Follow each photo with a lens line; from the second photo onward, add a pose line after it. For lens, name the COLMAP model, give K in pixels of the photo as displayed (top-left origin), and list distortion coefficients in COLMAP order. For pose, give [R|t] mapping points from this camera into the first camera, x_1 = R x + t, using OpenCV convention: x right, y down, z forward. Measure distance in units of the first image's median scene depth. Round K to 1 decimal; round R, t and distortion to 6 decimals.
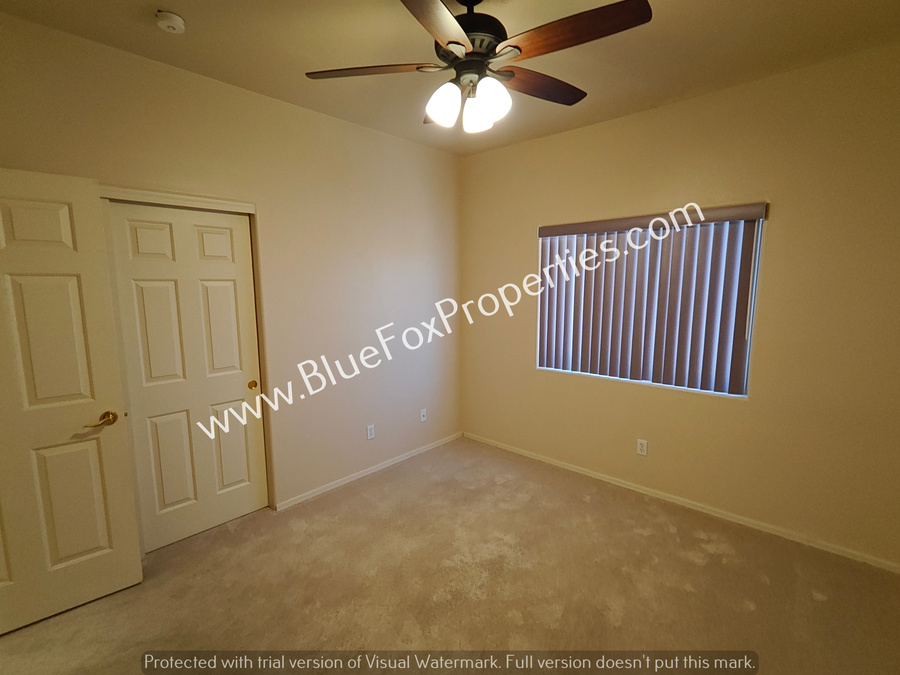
lens RADIAL K [[431.6, 0, 449.0], [0, 431.6, 337.7], [0, 0, 1]] dist [0.000962, 0.003600]
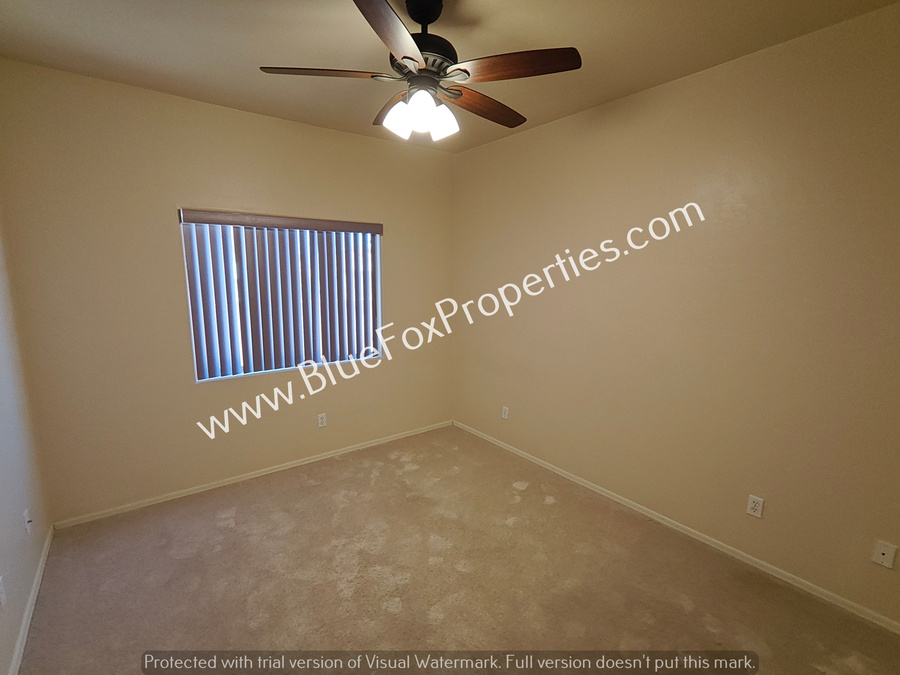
lens RADIAL K [[431.6, 0, 447.3], [0, 431.6, 336.9], [0, 0, 1]] dist [0.000962, 0.003600]
pose [[0.183180, -0.157528, 0.970376, -0.614967], [0.119715, 0.983306, 0.137028, -0.088505], [-0.975763, 0.091067, 0.198981, 0.454132]]
